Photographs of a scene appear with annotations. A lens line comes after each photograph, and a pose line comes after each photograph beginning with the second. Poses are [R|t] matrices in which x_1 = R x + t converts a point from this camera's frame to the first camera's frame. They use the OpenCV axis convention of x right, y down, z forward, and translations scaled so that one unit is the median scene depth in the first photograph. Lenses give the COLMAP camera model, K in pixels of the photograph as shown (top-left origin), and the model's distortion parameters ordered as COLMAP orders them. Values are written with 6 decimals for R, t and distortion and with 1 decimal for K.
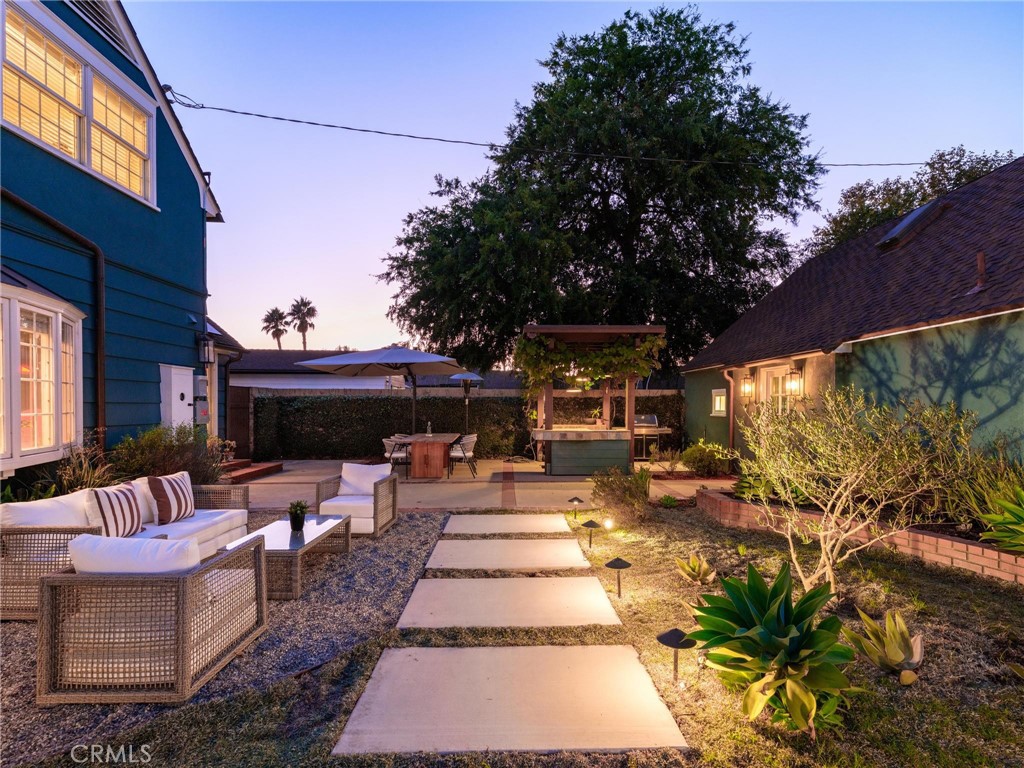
lens RADIAL K [[485.4, 0, 521.2], [0, 485.4, 409.5], [0, 0, 1]] dist [-0.001763, -0.000608]
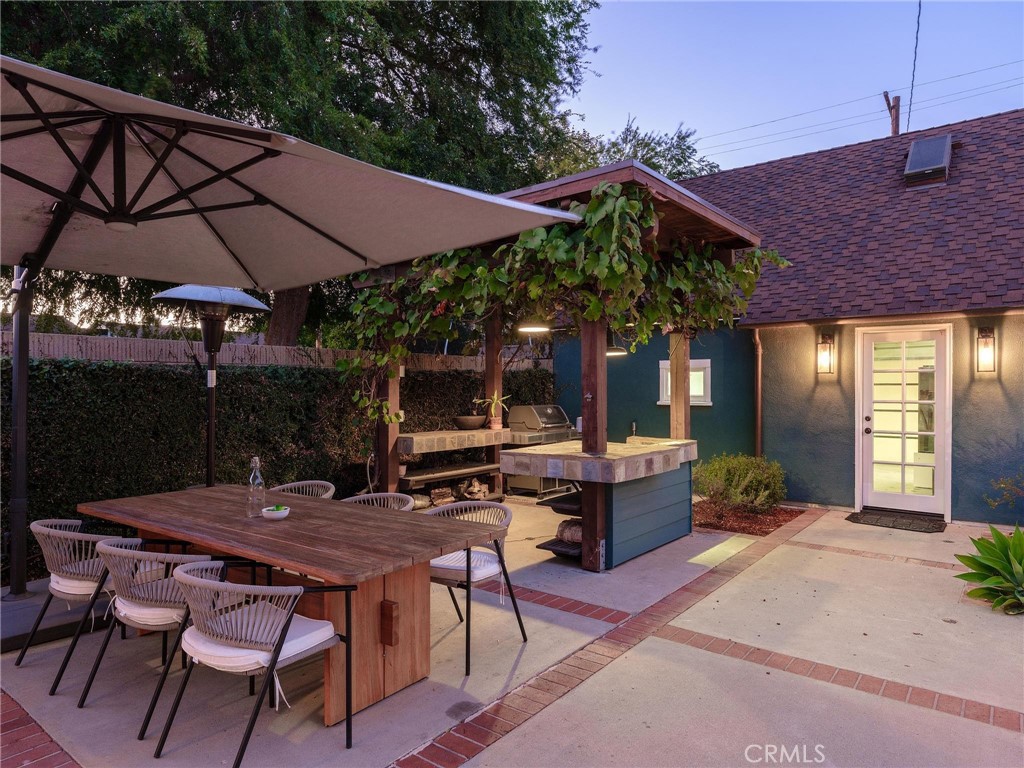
lens RADIAL K [[647.3, 0, 512.0], [0, 647.3, 384.0], [0, 0, 1]] dist [-0.005077, -0.001722]
pose [[0.642576, -0.001647, 0.766220, -0.529964], [0.009058, 0.999944, -0.005447, -0.014477], [-0.766168, 0.010441, 0.642555, 1.005654]]
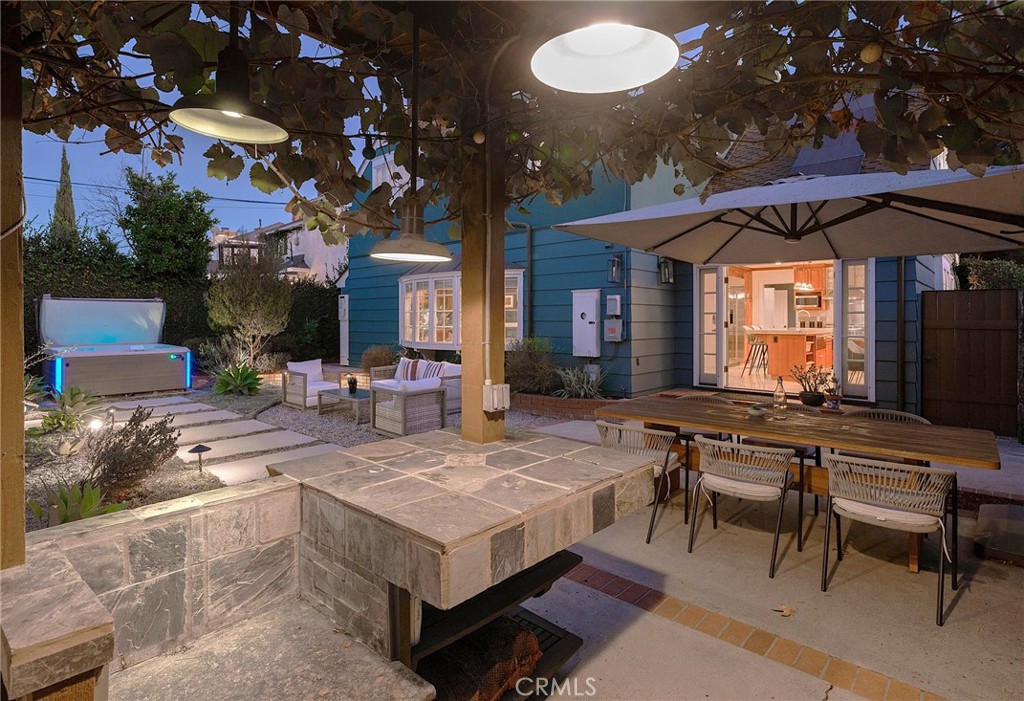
lens RADIAL K [[531.4, 0, 516.6], [0, 531.4, 317.6], [0, 0, 1]] dist [-0.005274, -0.000410]
pose [[-0.688227, -0.001840, -0.725493, 0.316231], [-0.006829, 0.999969, 0.003943, -0.024782], [0.725463, 0.007668, -0.688218, 1.650525]]
